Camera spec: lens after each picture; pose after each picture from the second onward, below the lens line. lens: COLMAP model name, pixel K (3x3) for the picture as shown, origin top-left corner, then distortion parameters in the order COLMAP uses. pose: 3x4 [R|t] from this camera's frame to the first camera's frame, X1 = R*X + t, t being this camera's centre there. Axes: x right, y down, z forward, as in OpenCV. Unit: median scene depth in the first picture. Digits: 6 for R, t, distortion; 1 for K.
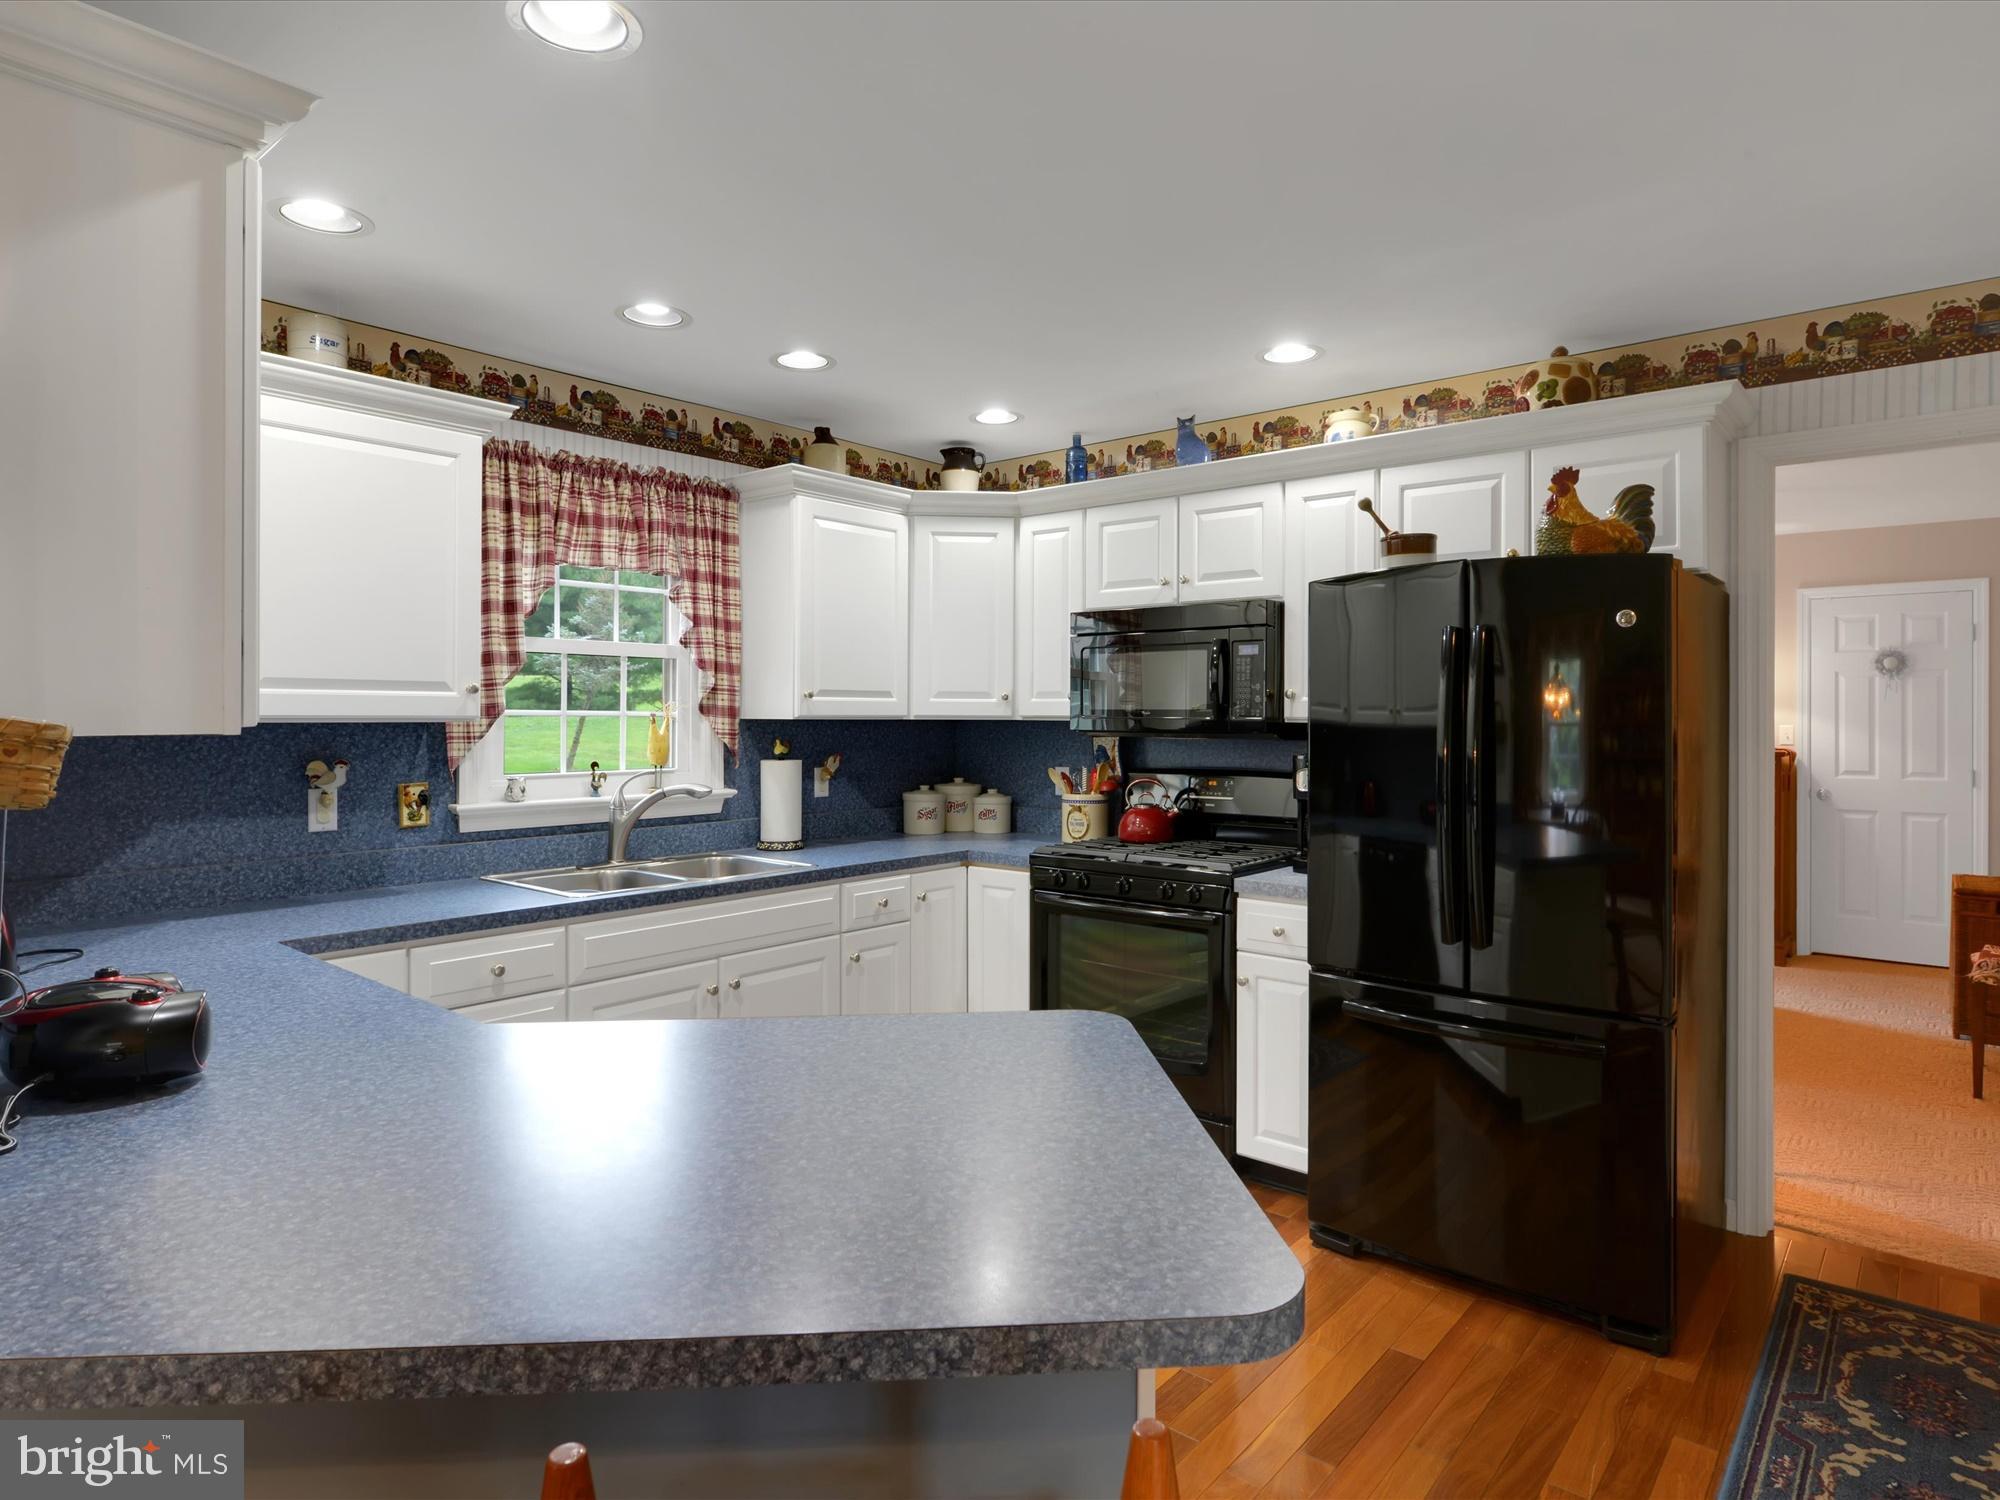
lens RADIAL K [[1161.3, 0, 1004.7], [0, 1161.3, 733.9], [0, 0, 1]] dist [0.006833, 0.001679]
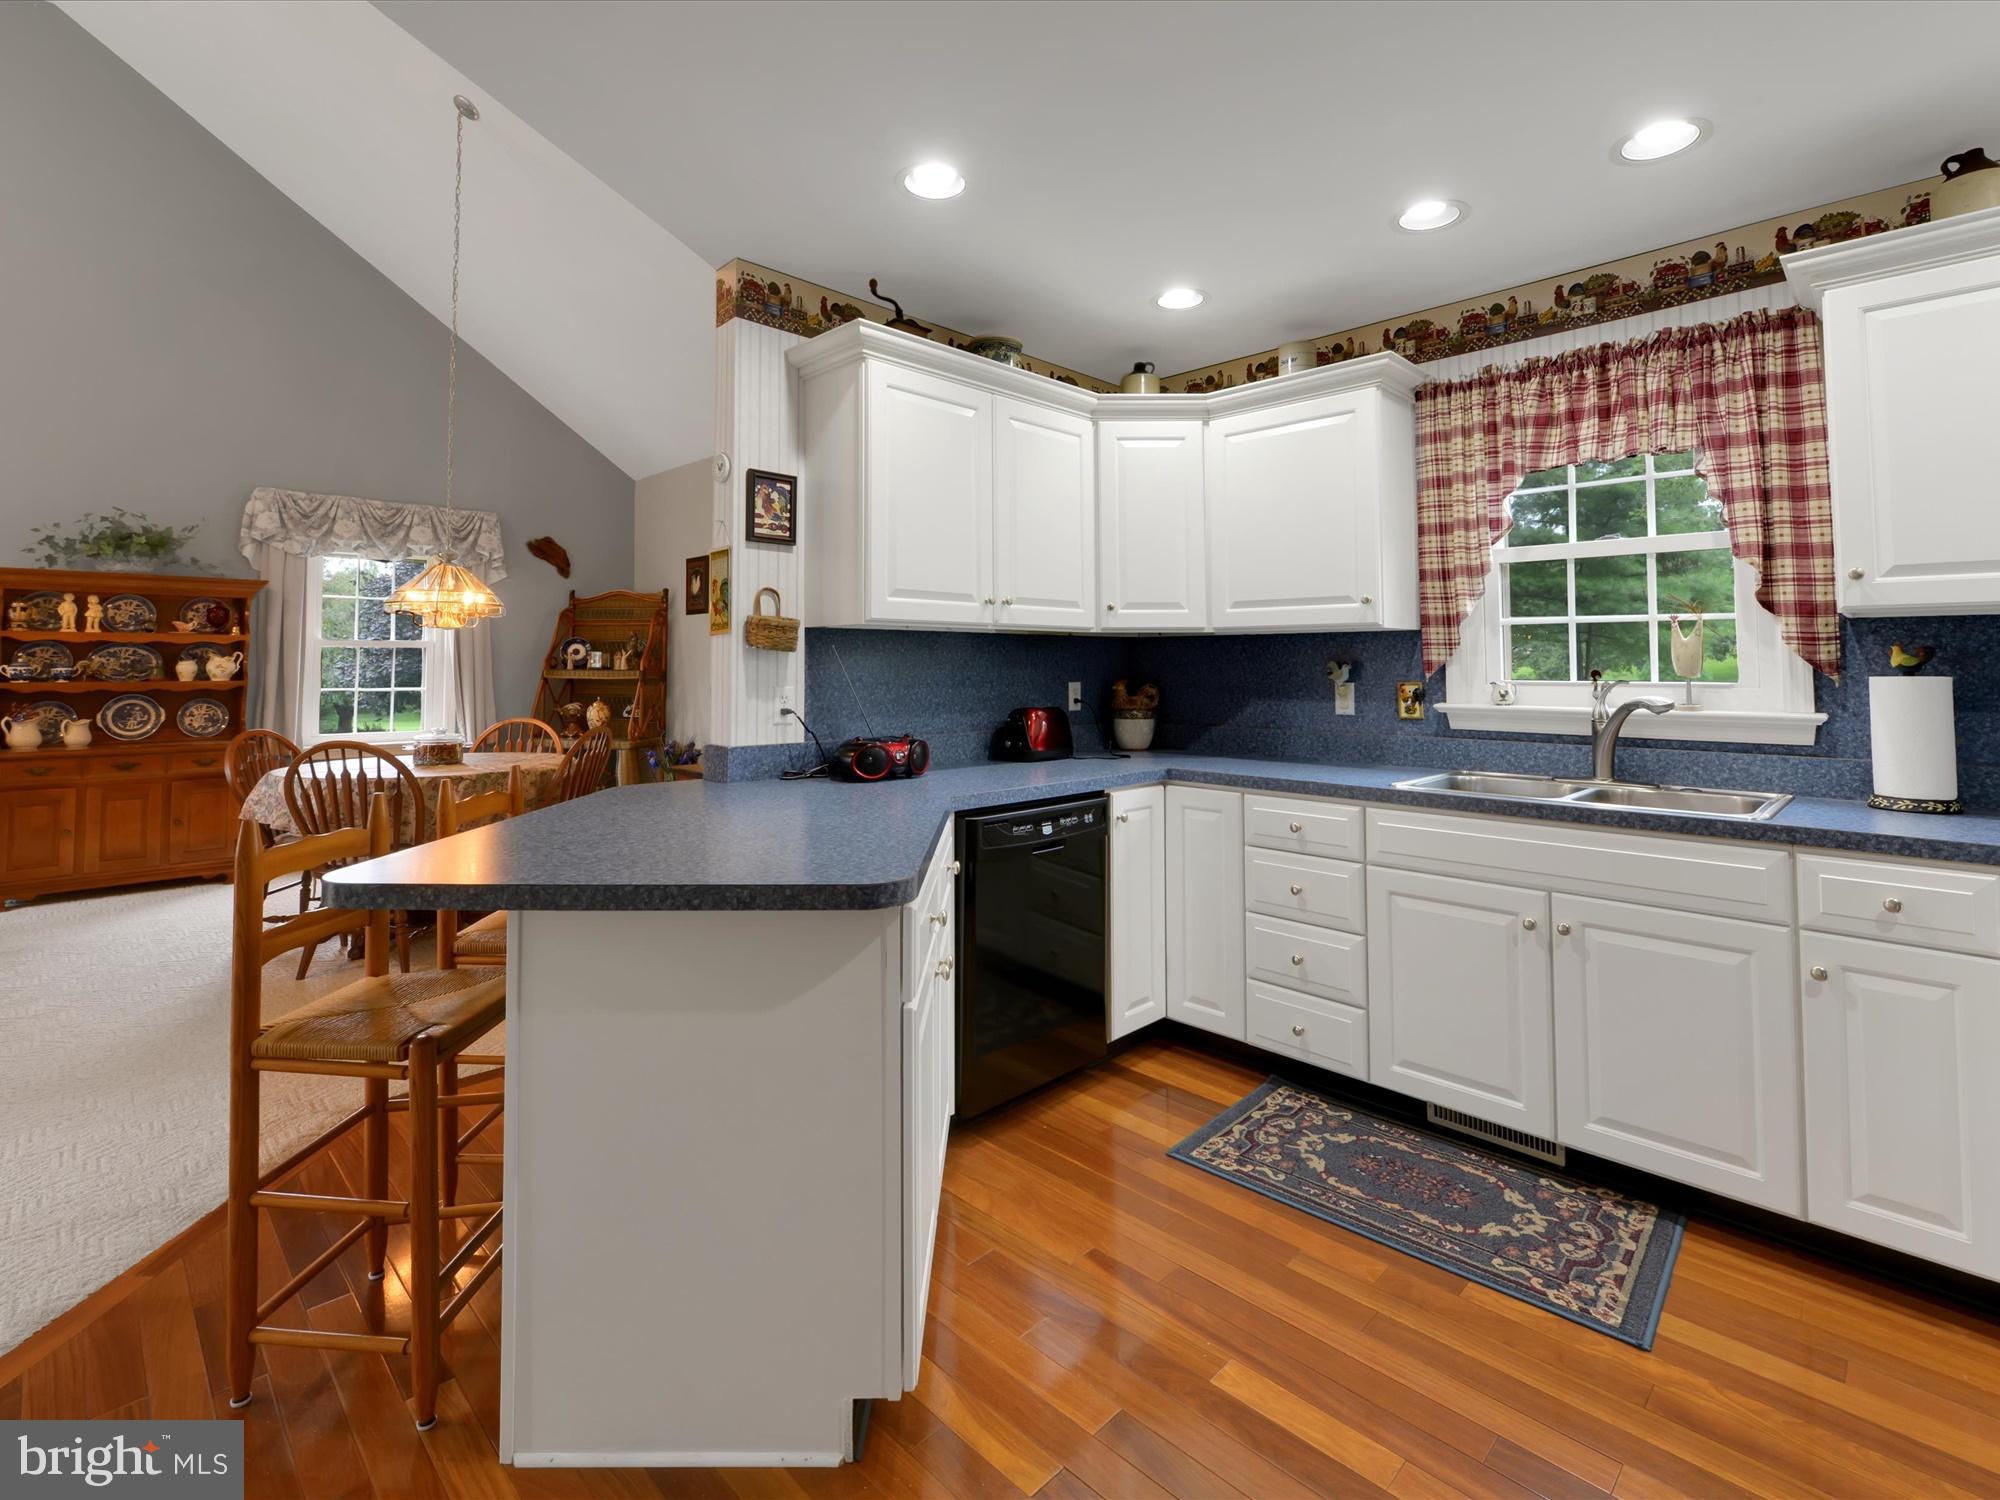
lens RADIAL K [[946.0, 0, 996.2], [0, 946.0, 635.3], [0, 0, 1]] dist [-0.003168, 0.000654]
pose [[-0.094066, -0.035186, -0.994944, 0.433759], [-0.019291, 0.999252, -0.033514, 0.029865], [0.995379, 0.016041, -0.094675, 0.573462]]
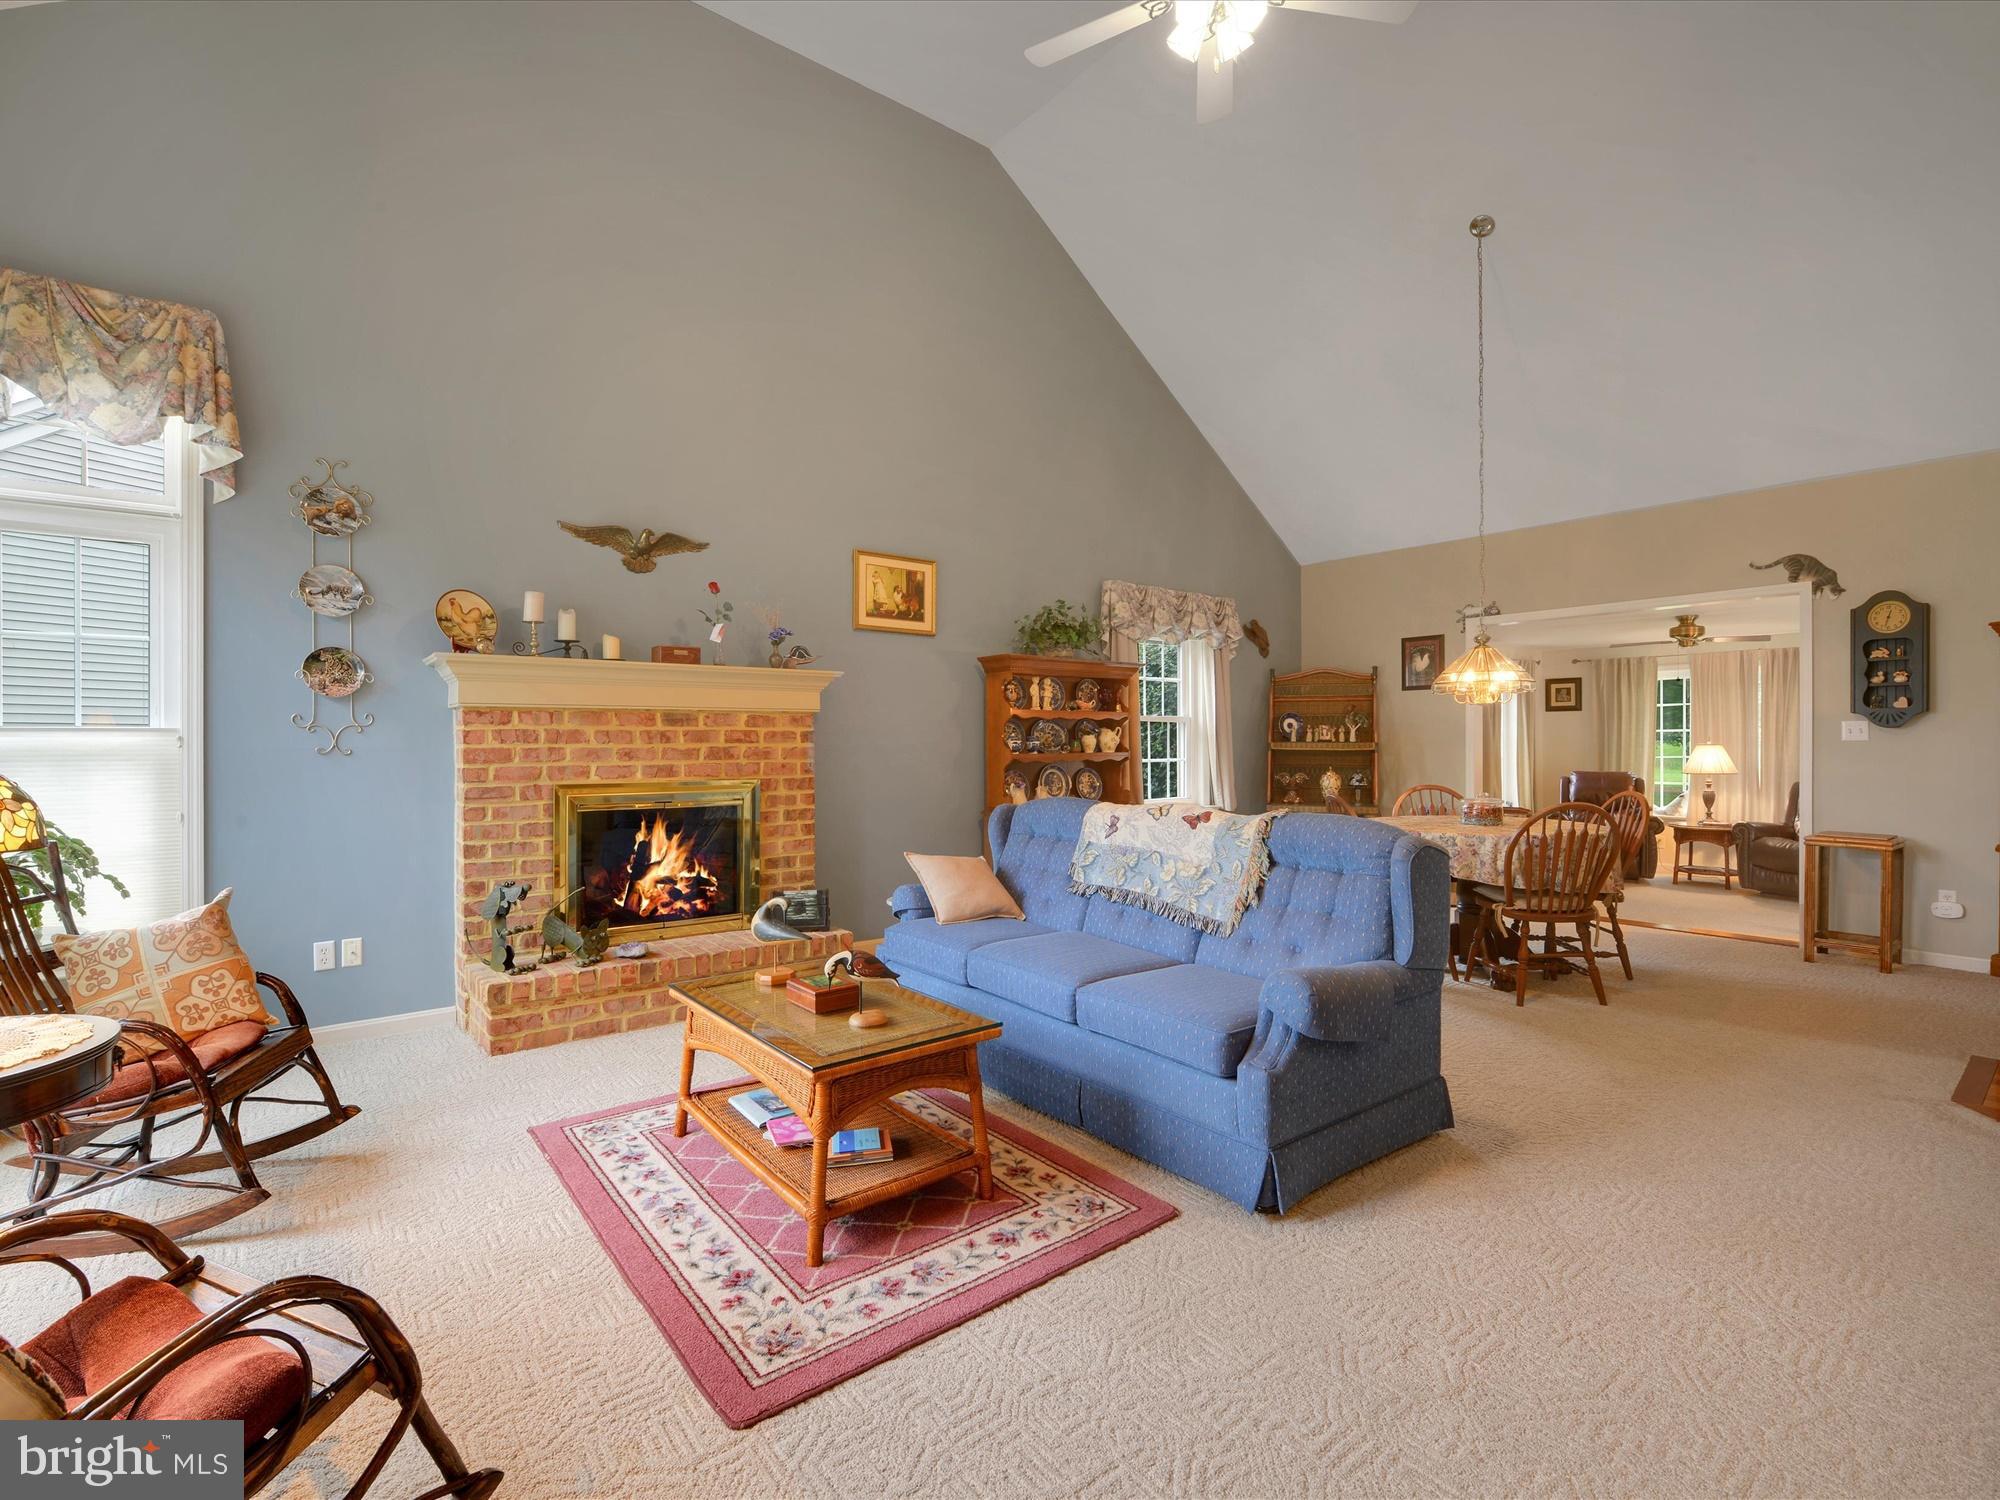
lens RADIAL K [[903.7, 0, 1007.9], [0, 903.7, 749.1], [0, 0, 1]] dist [-0.007894, -0.000866]
pose [[-0.196848, 0.008157, -0.980400, 0.685003], [-0.014966, 0.999824, 0.011323, 0.053623], [0.980320, 0.016901, -0.196691, -0.633249]]
